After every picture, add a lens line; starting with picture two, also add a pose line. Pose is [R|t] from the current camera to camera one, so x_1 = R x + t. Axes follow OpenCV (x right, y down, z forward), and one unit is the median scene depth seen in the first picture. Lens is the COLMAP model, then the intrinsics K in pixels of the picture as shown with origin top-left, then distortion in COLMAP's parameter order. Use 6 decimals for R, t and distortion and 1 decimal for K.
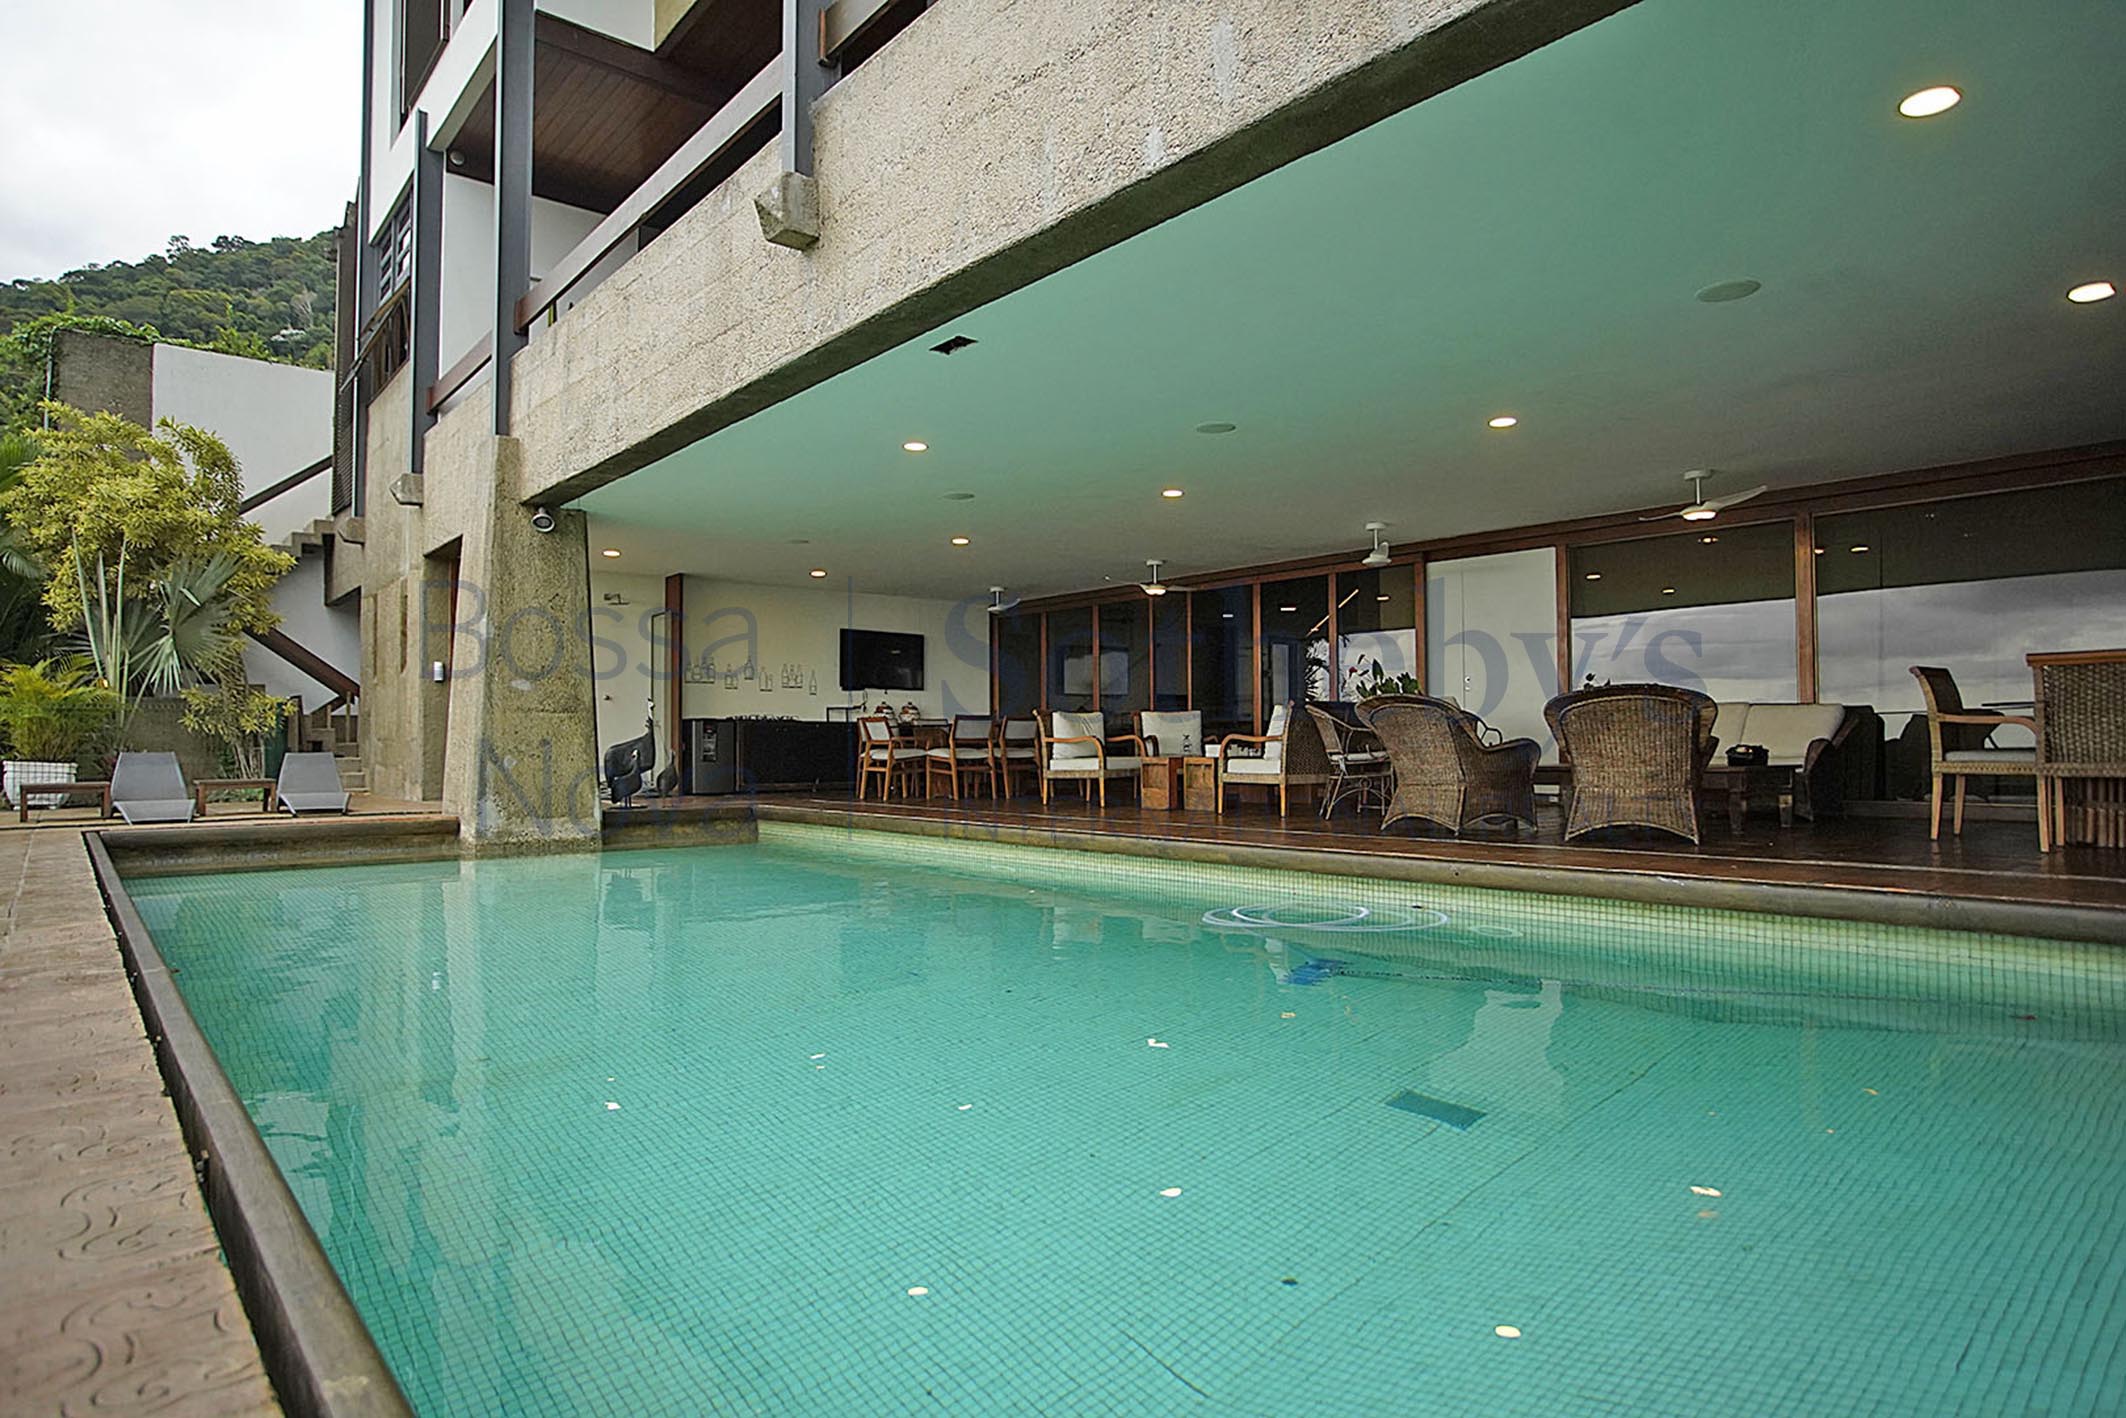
lens RADIAL K [[1191.3, 0, 1063.0], [0, 1191.3, 709.0], [0, 0, 1]] dist [0.000105, -0.000005]
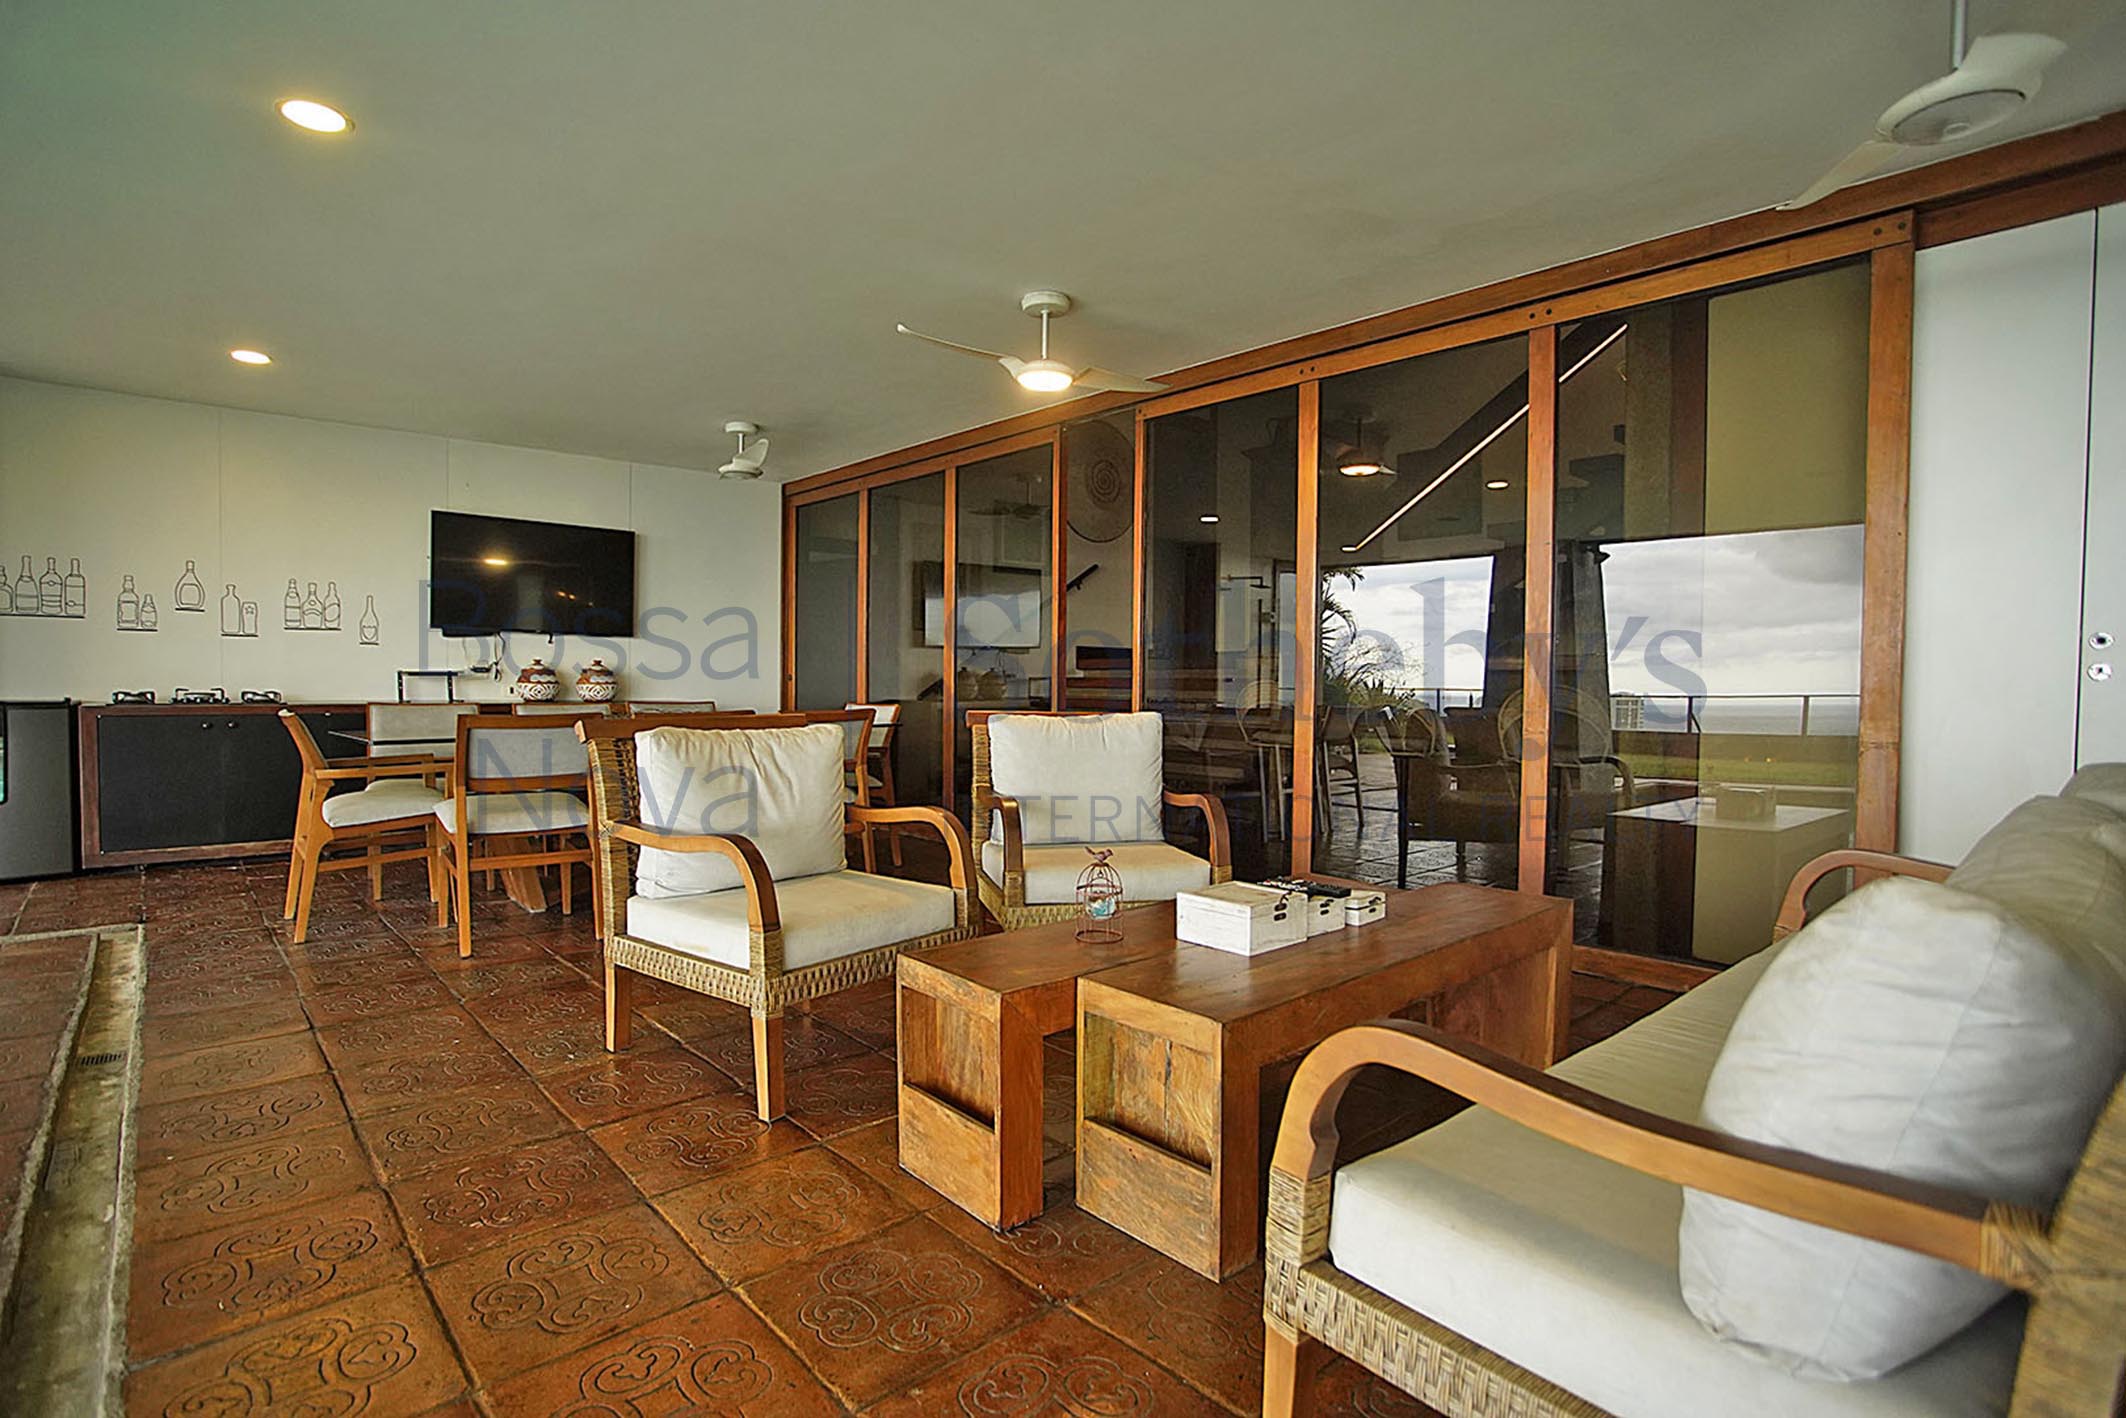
lens RADIAL K [[1053.4, 0, 1063.0], [0, 1053.4, 709.0], [0, 0, 1]] dist [-0.082804, 0.033805]
pose [[0.999723, 0.012625, 0.019850, 0.079596], [-0.013766, 0.998195, 0.058462, -0.017167], [-0.019076, -0.058720, 0.998092, 0.686664]]
